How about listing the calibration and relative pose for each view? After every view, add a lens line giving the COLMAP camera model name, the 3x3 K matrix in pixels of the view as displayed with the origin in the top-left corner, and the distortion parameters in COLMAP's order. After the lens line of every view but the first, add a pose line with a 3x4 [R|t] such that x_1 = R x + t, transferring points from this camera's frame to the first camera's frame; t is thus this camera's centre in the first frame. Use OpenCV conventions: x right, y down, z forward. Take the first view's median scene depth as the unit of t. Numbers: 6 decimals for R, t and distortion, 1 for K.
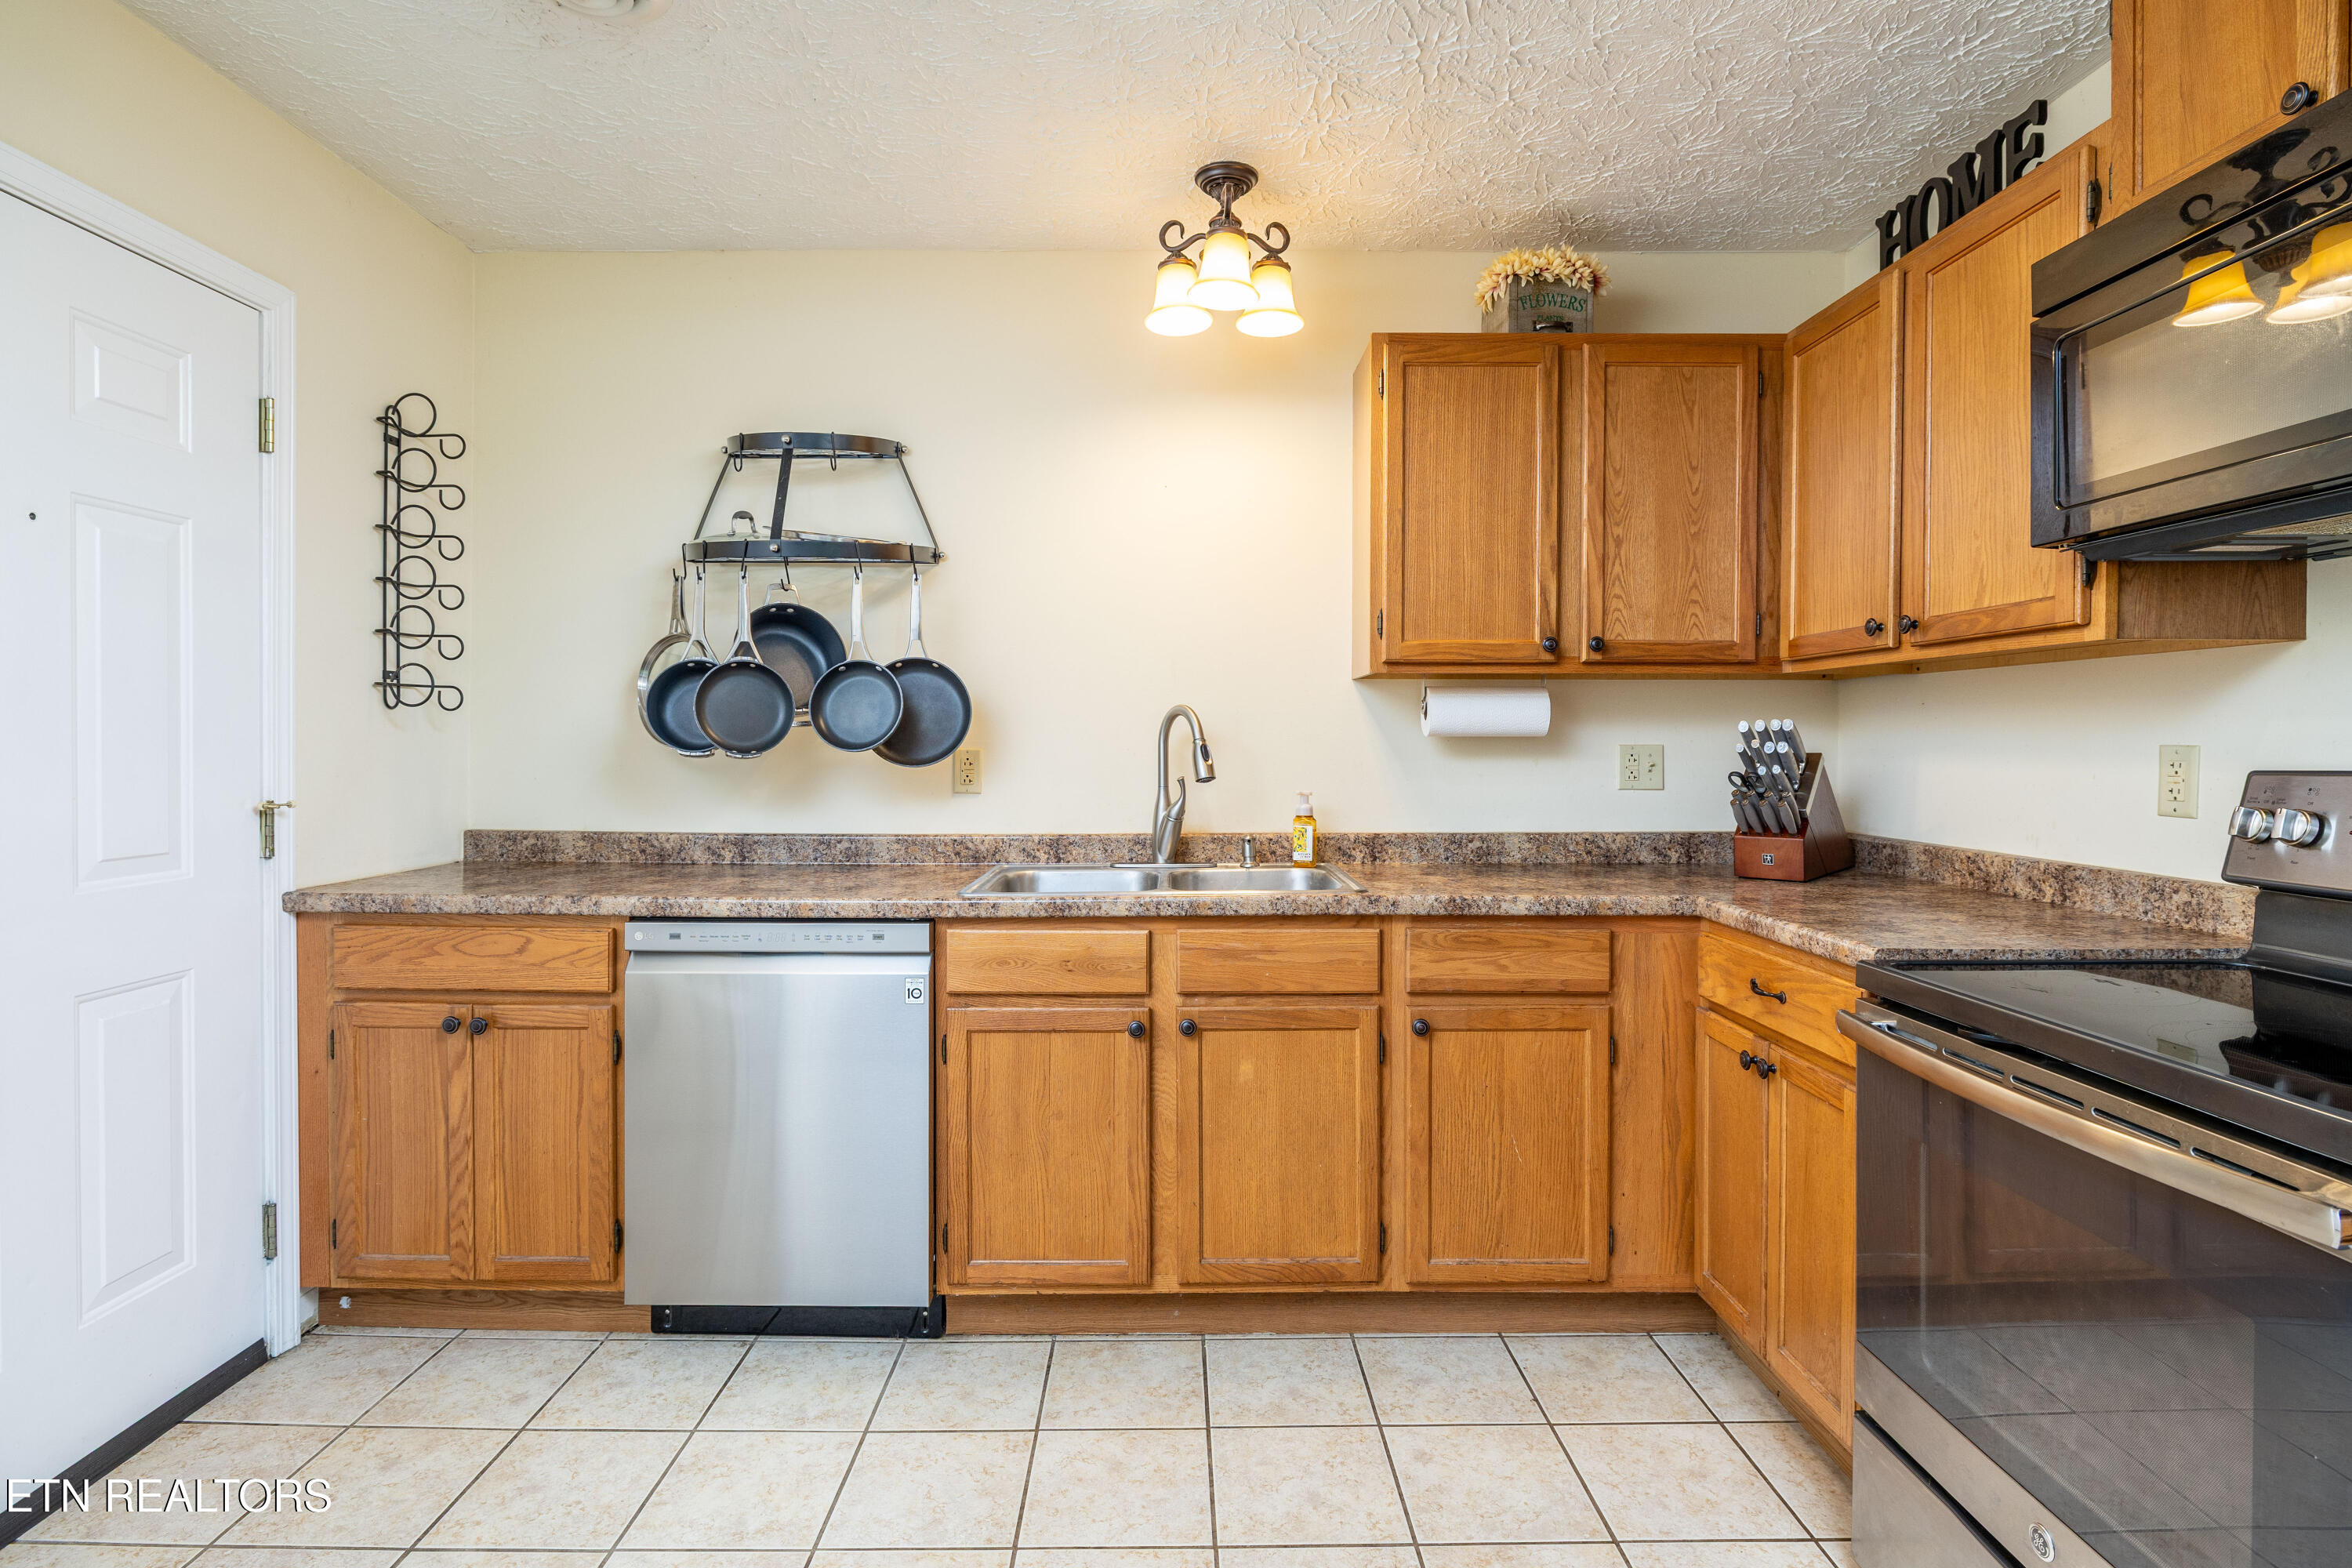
lens RADIAL K [[1167.8, 0, 1168.4], [0, 1167.8, 752.9], [0, 0, 1]] dist [-0.003812, 0.000013]
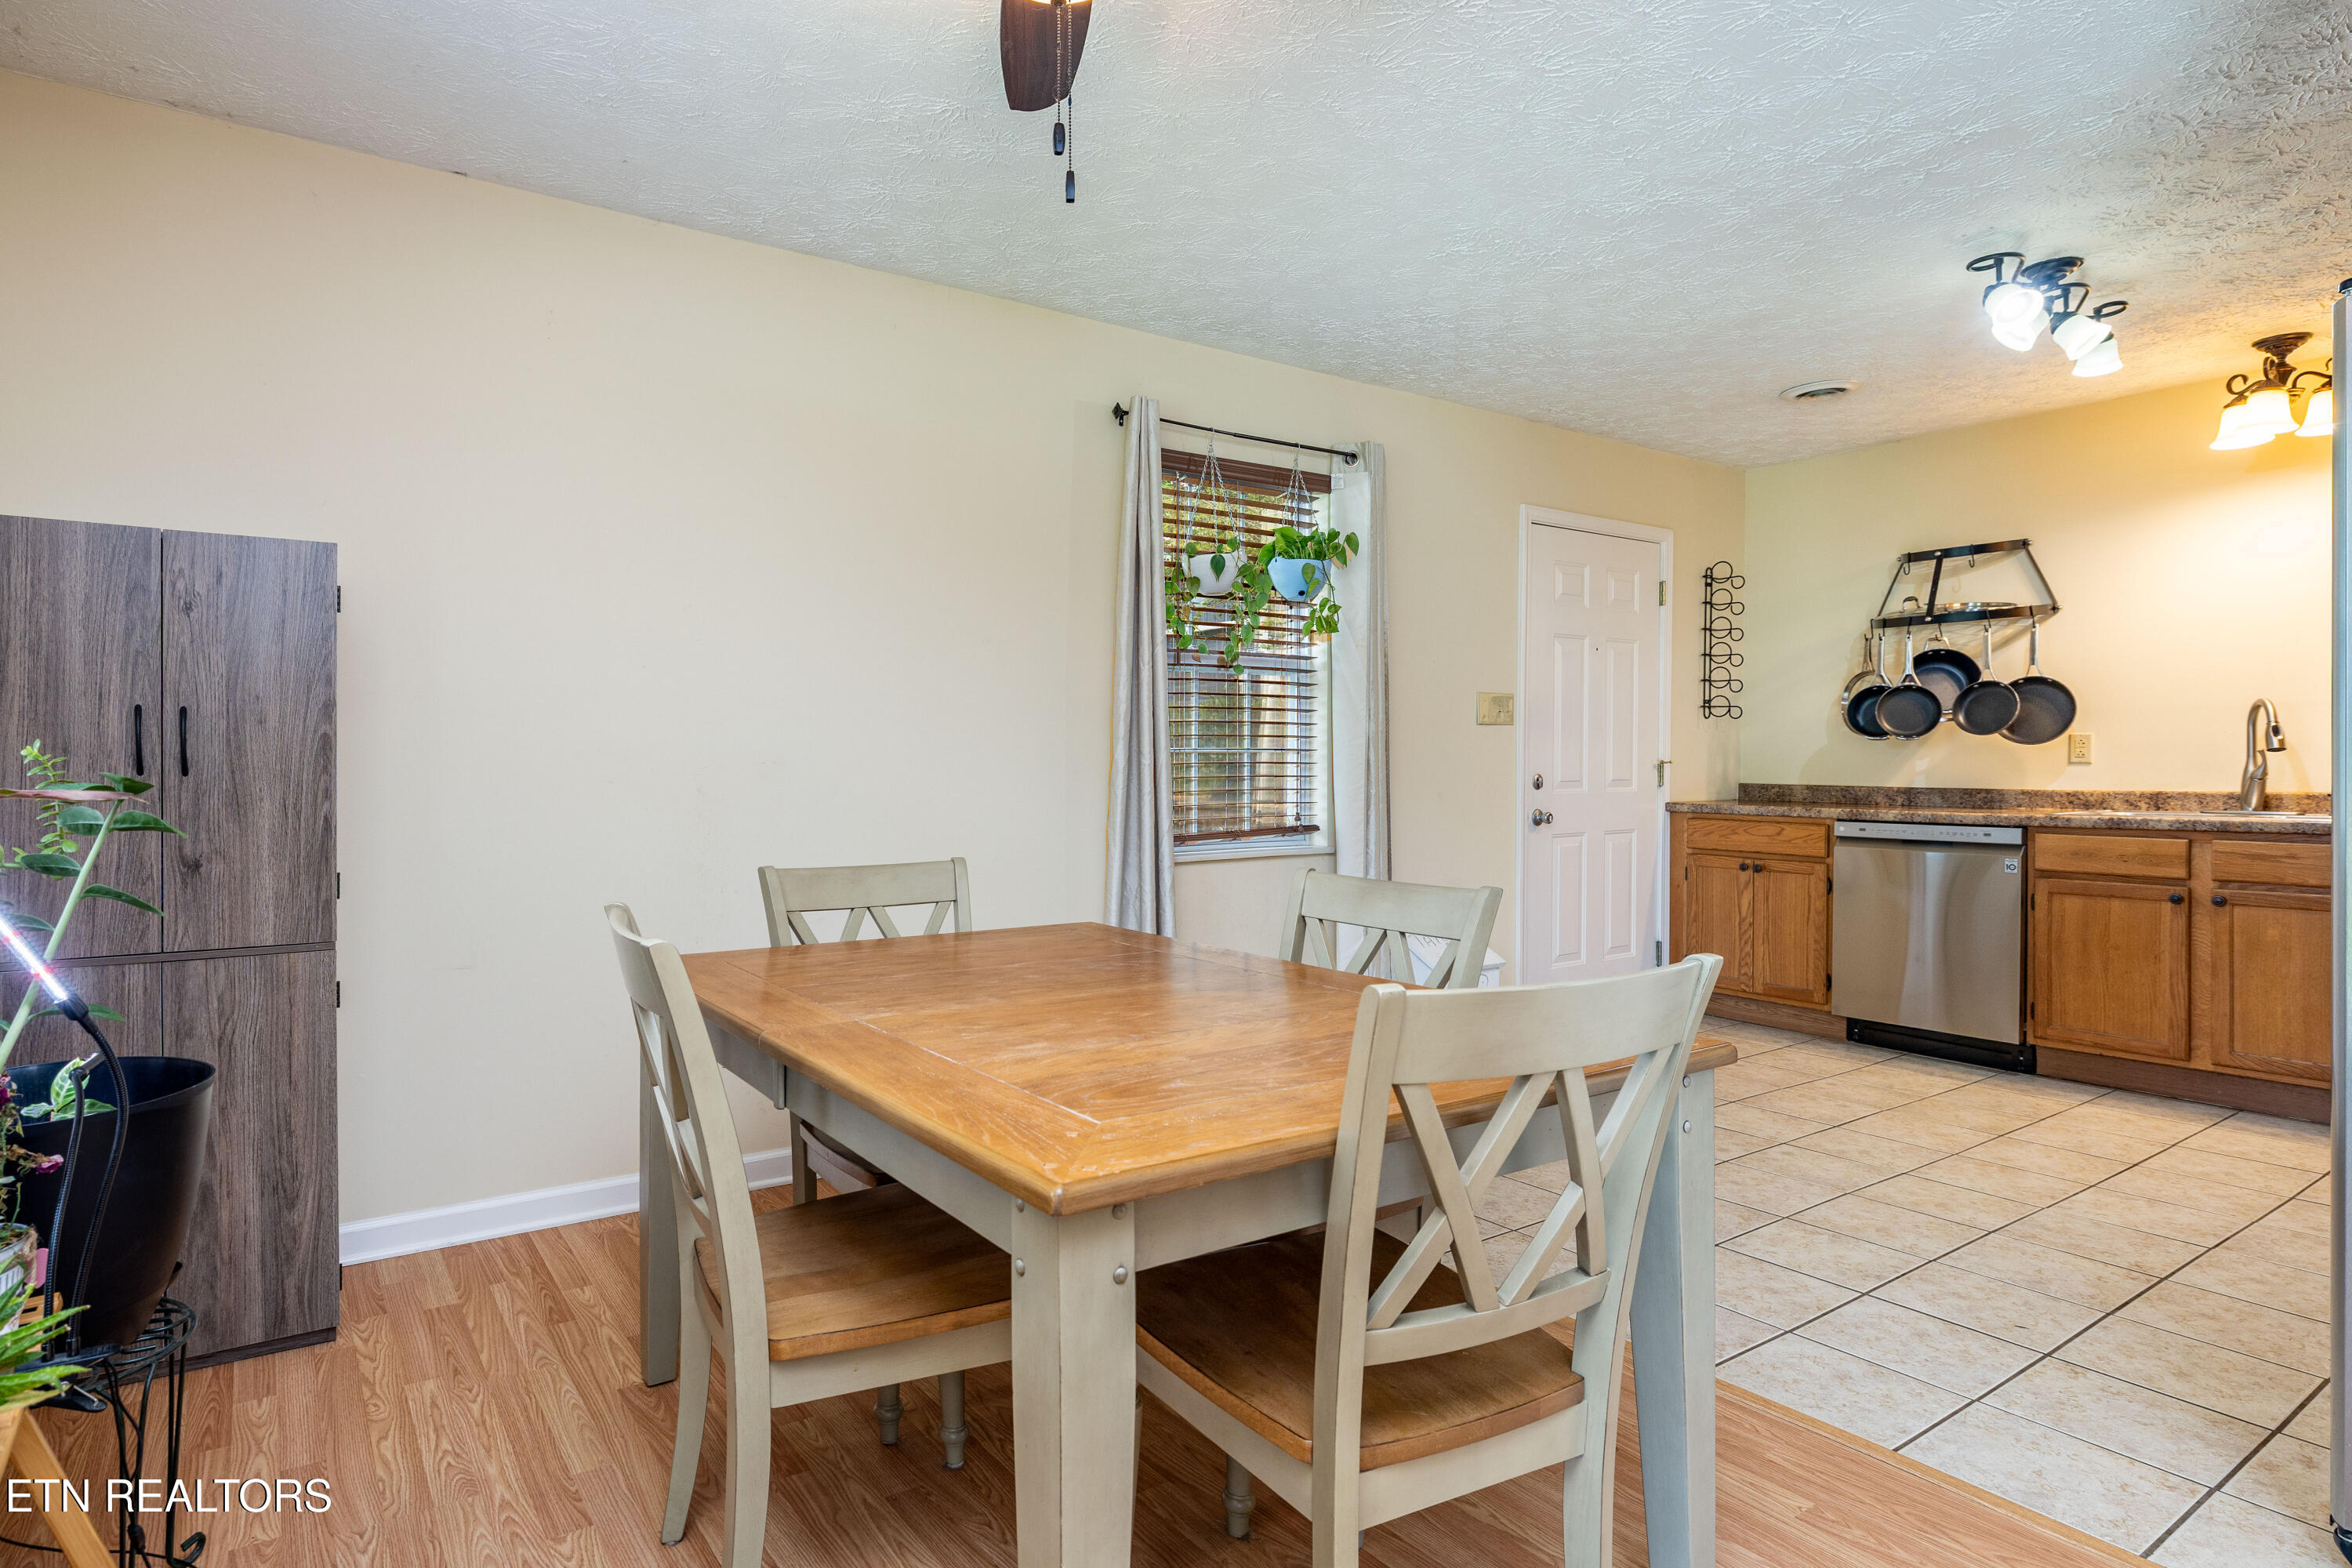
lens RADIAL K [[1215.3, 0, 1028.2], [0, 1215.3, 779.2], [0, 0, 1]] dist [-0.003968, -0.000288]
pose [[0.532069, 0.008999, -0.846653, 0.539601], [-0.007093, 0.999956, 0.006171, 0.069108], [0.846671, 0.002722, 0.532109, -1.233850]]
